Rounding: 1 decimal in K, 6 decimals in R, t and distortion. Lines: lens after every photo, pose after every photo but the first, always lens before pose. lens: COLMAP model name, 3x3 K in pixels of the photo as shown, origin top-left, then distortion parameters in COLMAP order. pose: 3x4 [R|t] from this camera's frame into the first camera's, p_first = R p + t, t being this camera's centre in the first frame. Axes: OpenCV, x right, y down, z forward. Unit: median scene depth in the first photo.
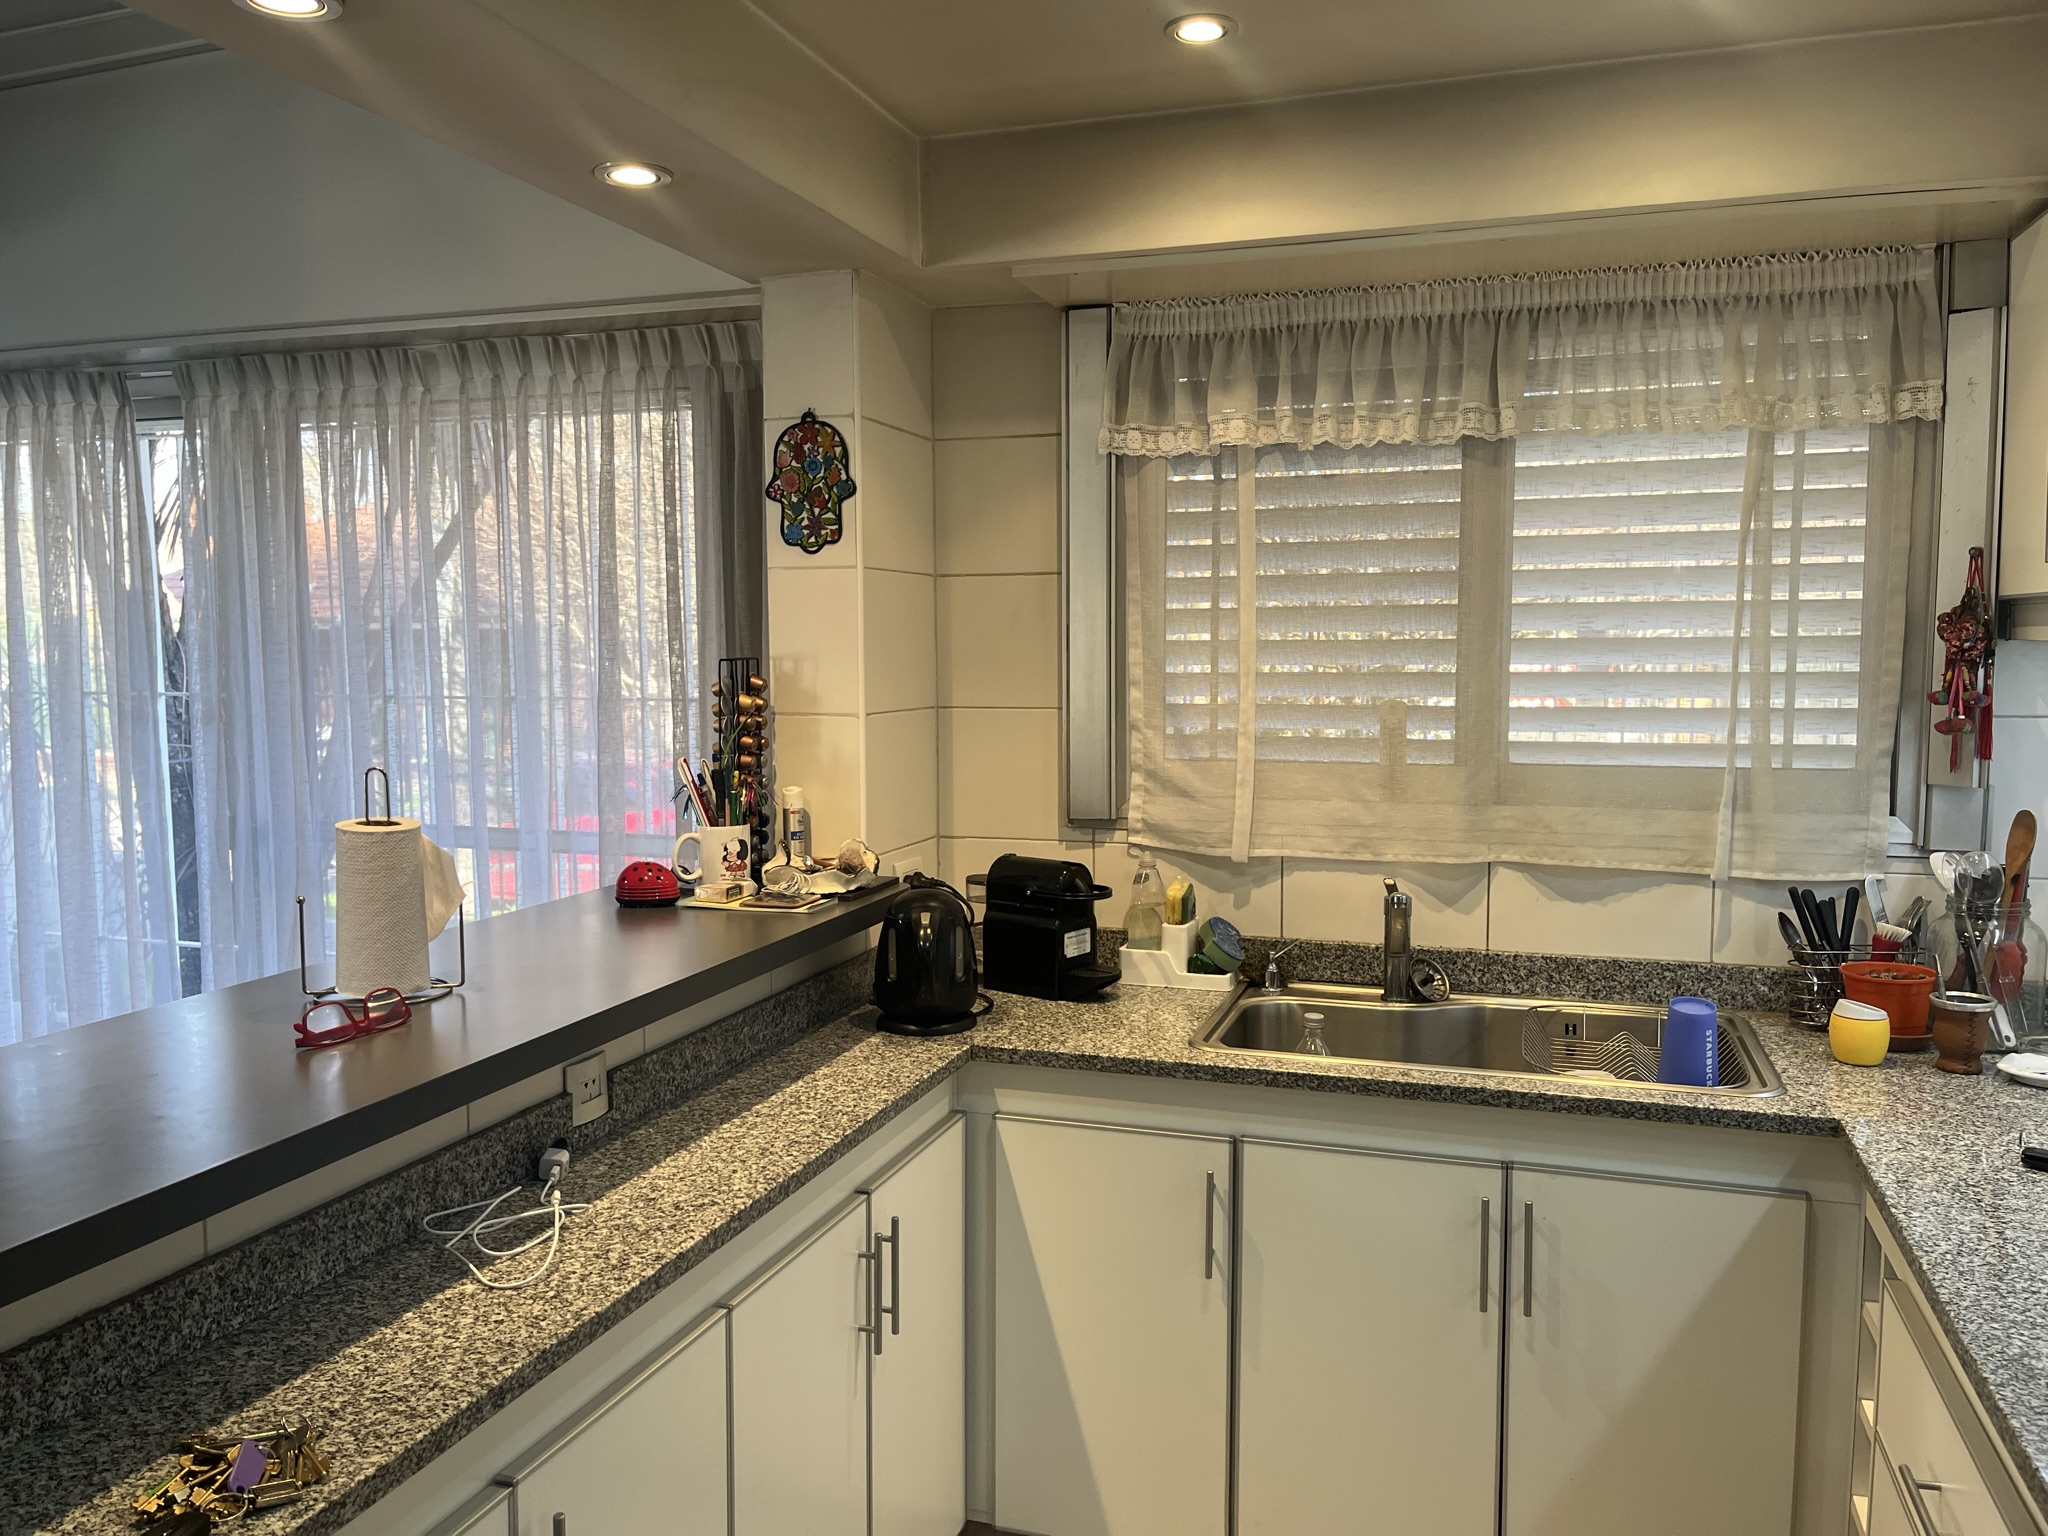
lens RADIAL K [[1543.0, 0, 1023.8], [0, 1543.0, 762.6], [0, 0, 1]] dist [0.037459, -0.047114]
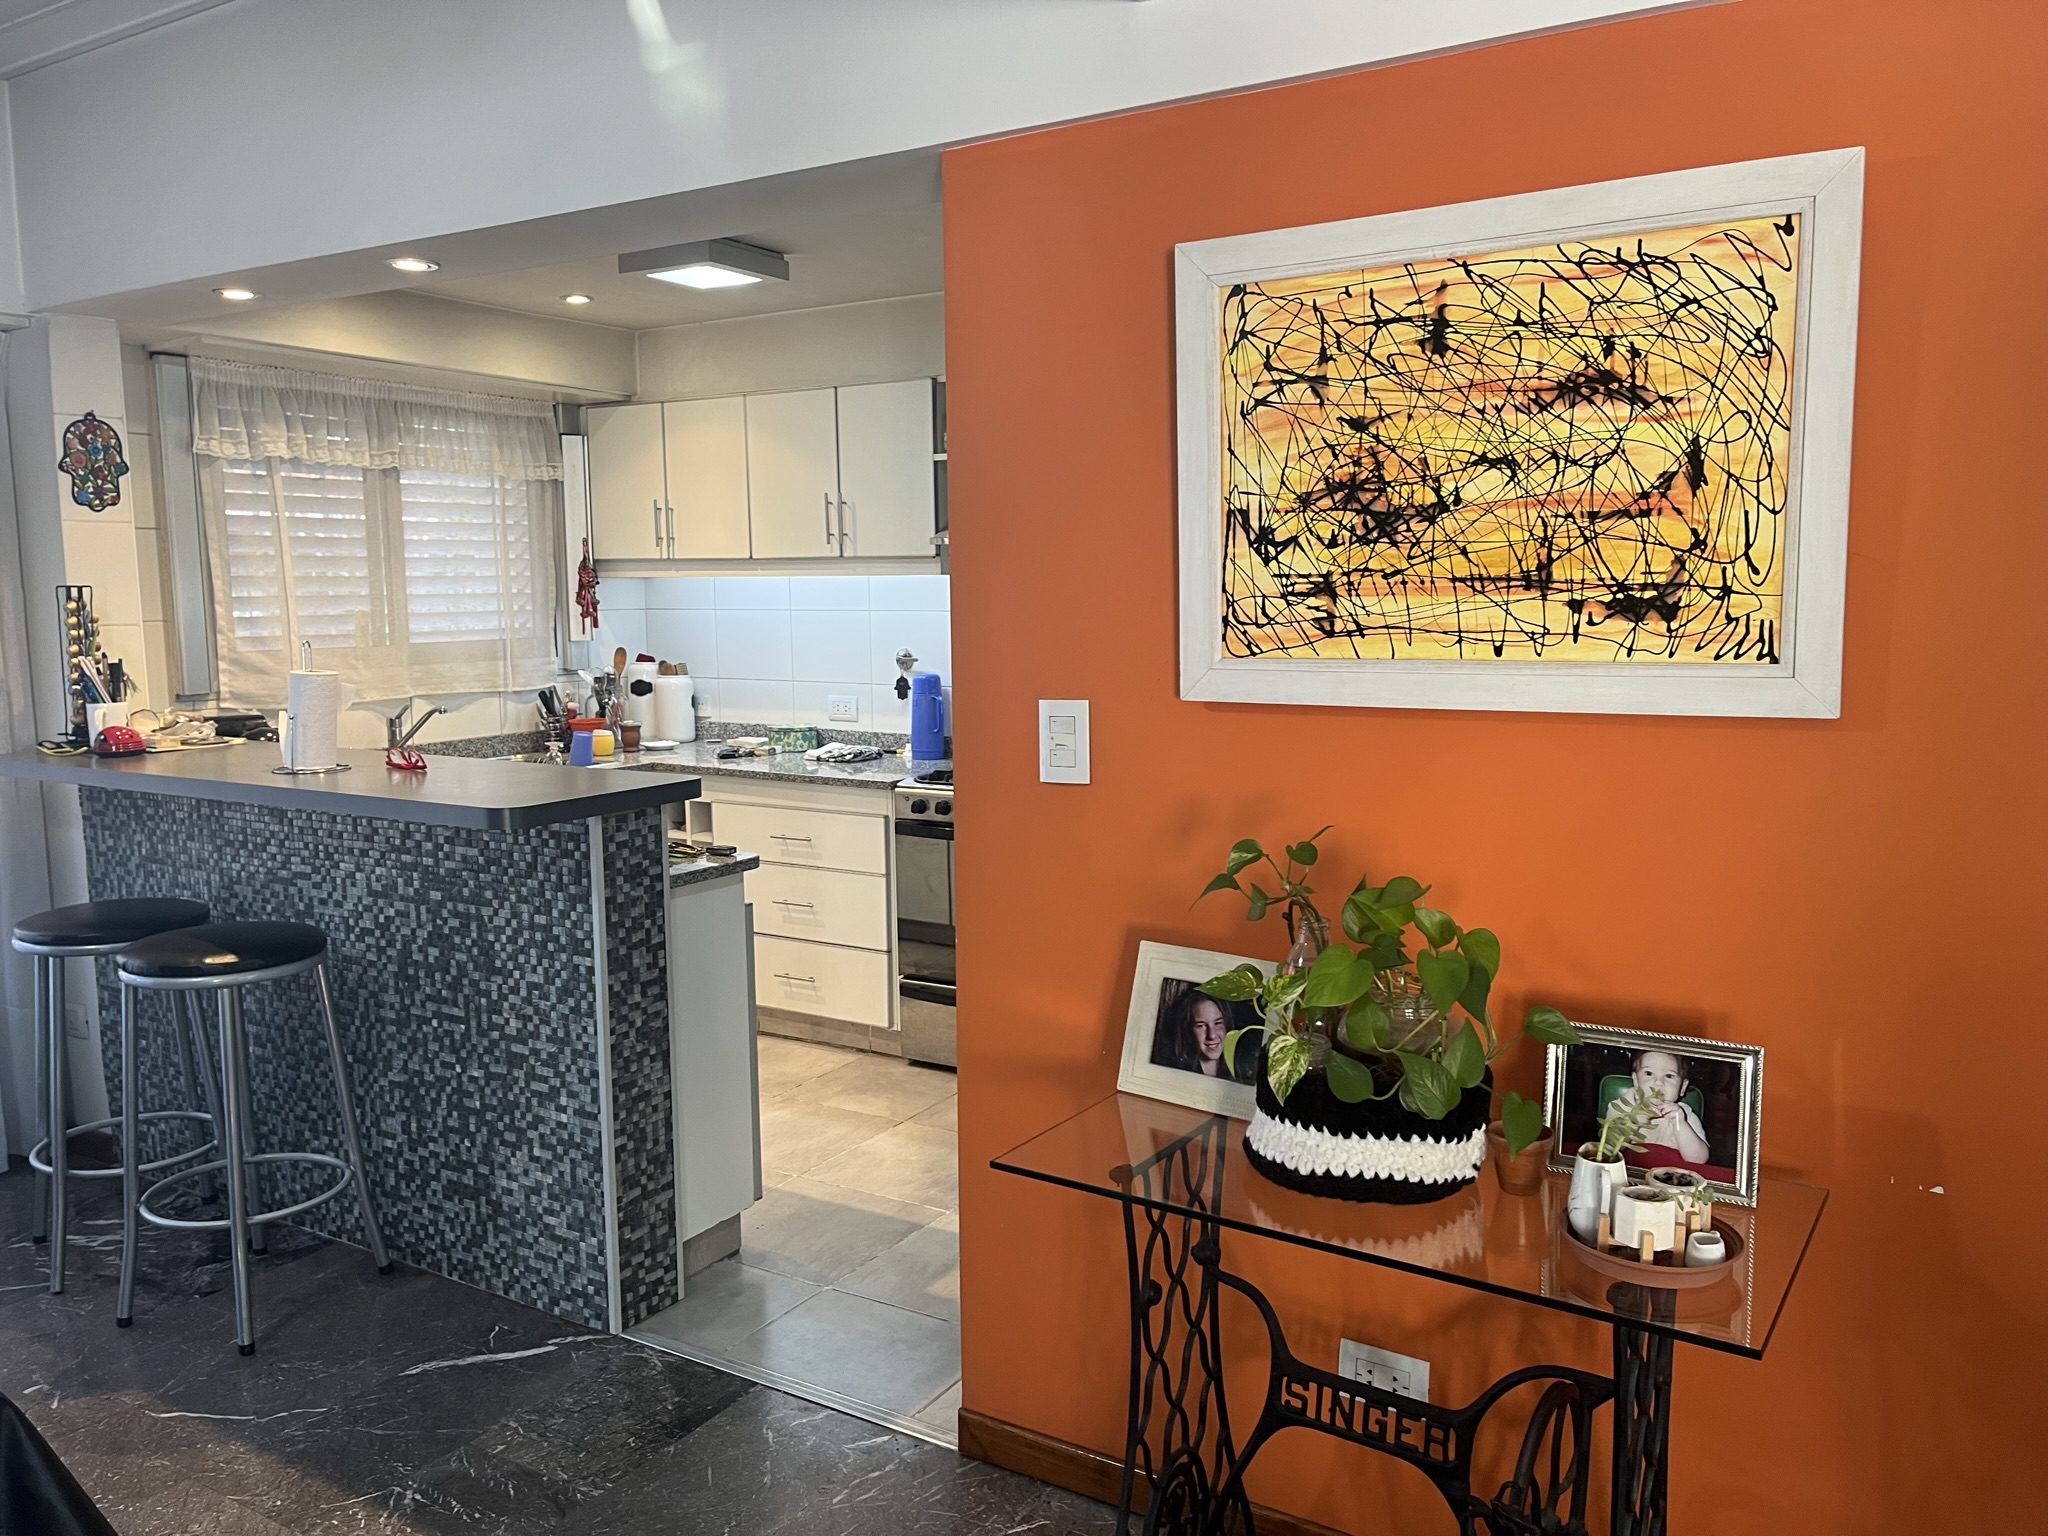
lens RADIAL K [[1543.0, 0, 1040.2], [0, 1543.0, 779.0], [0, 0, 1]] dist [0.037459, -0.047114]
pose [[0.211708, -0.119854, 0.969956, -1.373553], [0.085091, 0.990944, 0.103875, 0.033693], [-0.973622, 0.060543, 0.219989, -0.145848]]
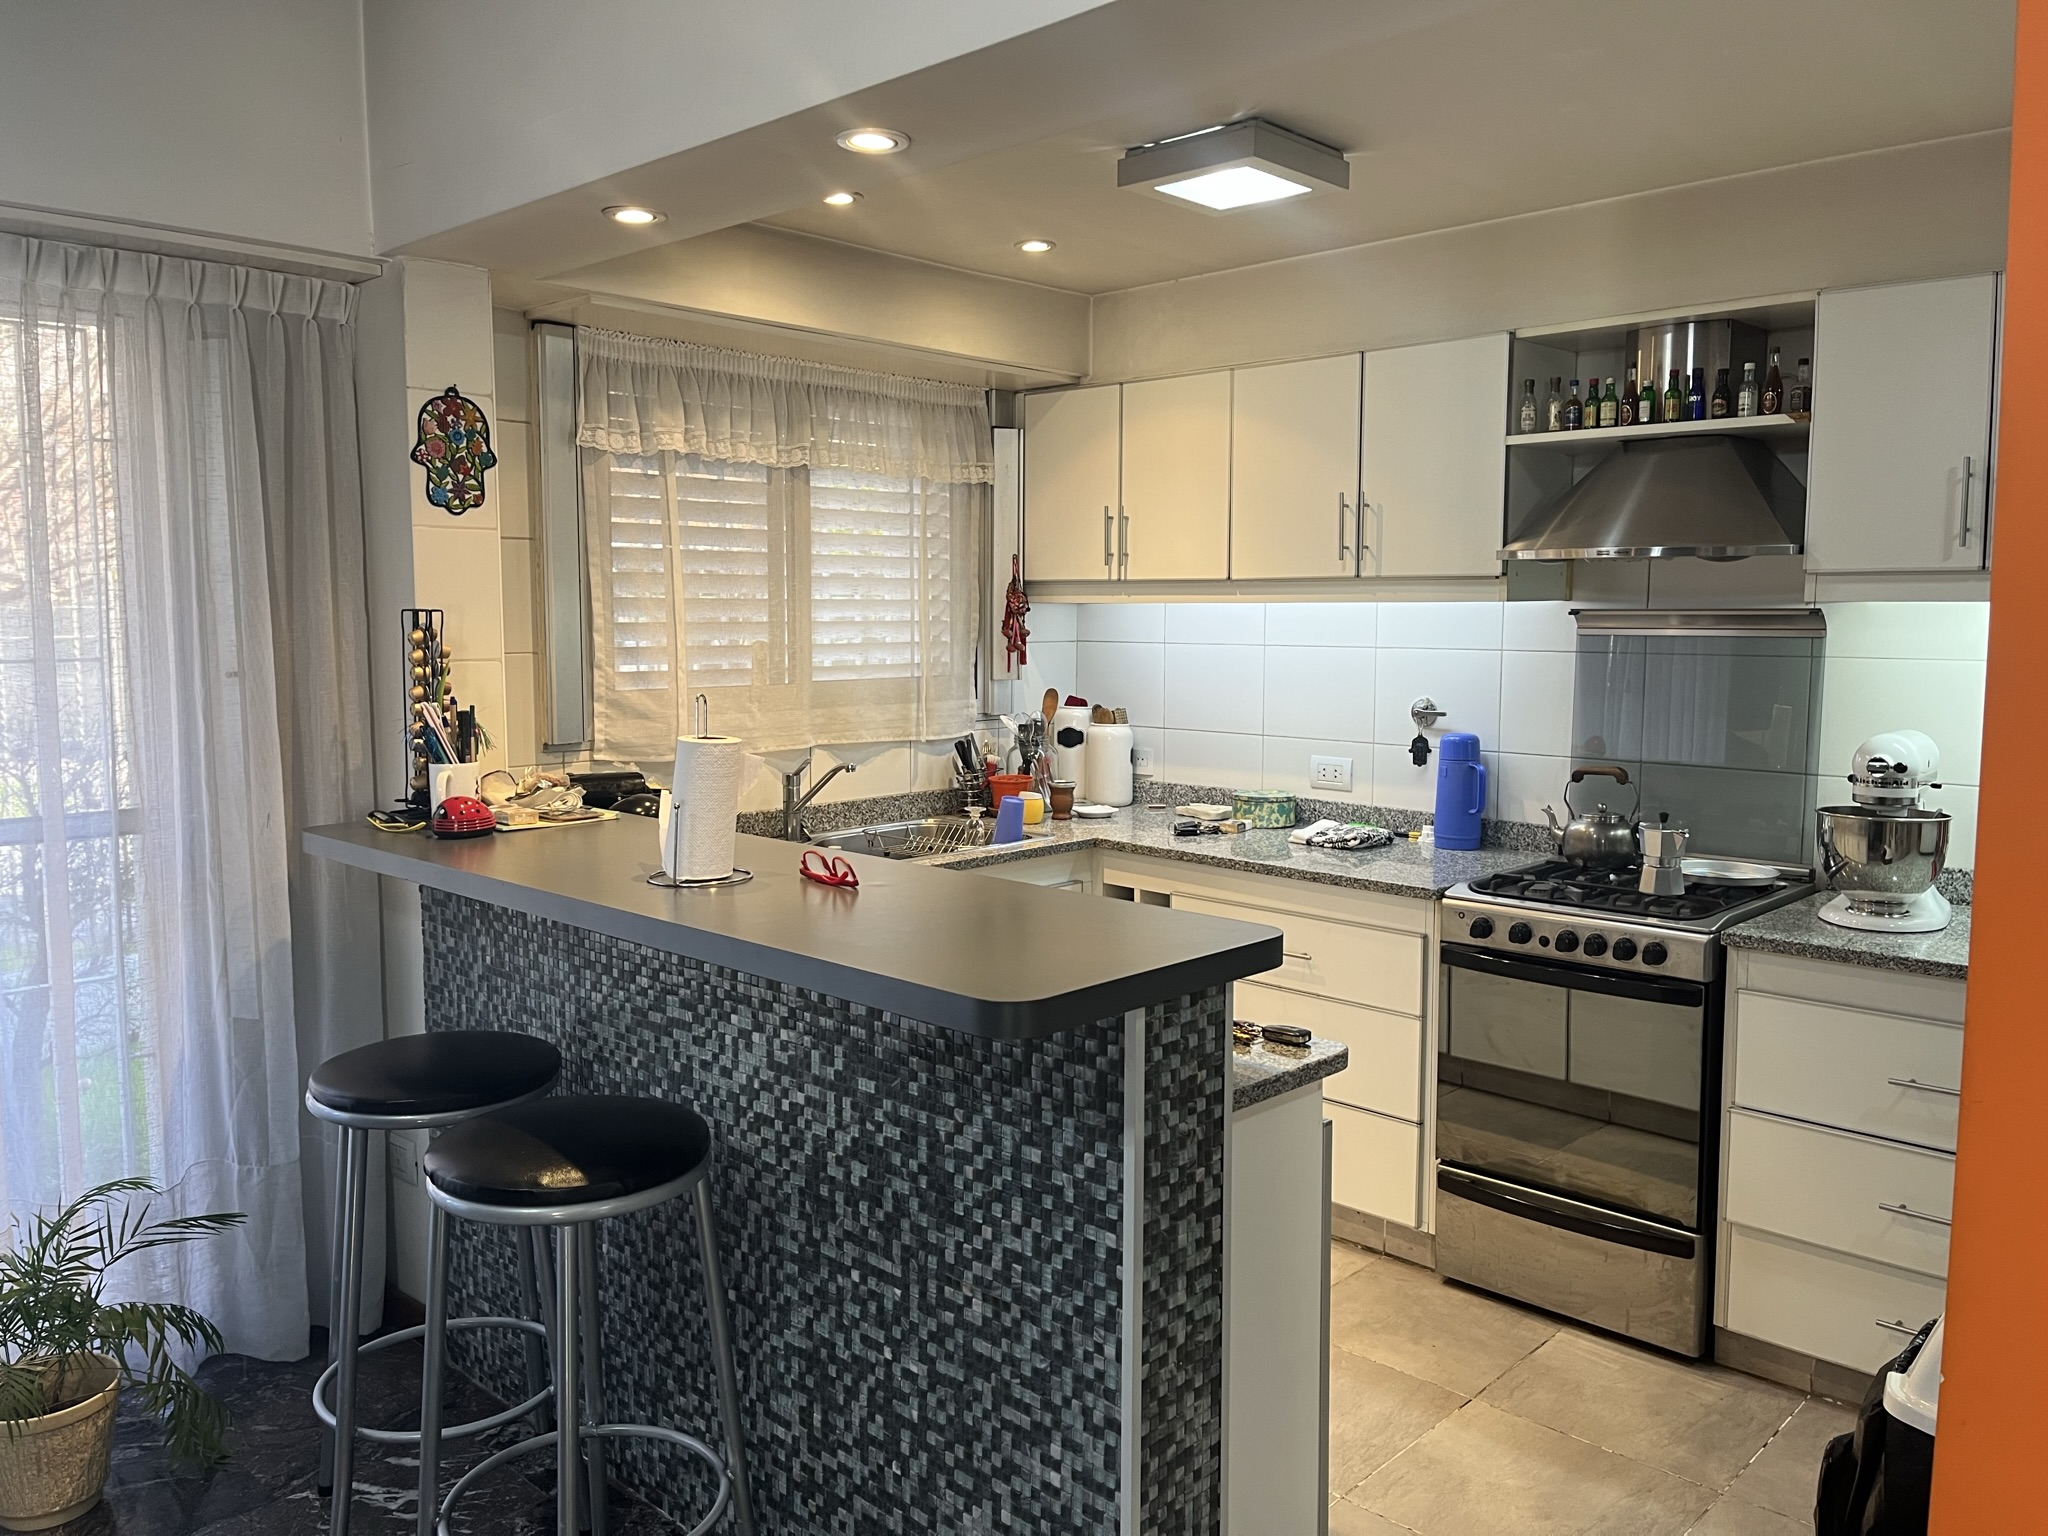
lens RADIAL K [[1543.0, 0, 1027.4], [0, 1543.0, 755.6], [0, 0, 1]] dist [0.037459, -0.047114]
pose [[0.423244, -0.081047, 0.902384, -0.982652], [0.068721, 0.995993, 0.057222, 0.001124], [-0.903406, 0.037794, 0.427117, 0.161824]]
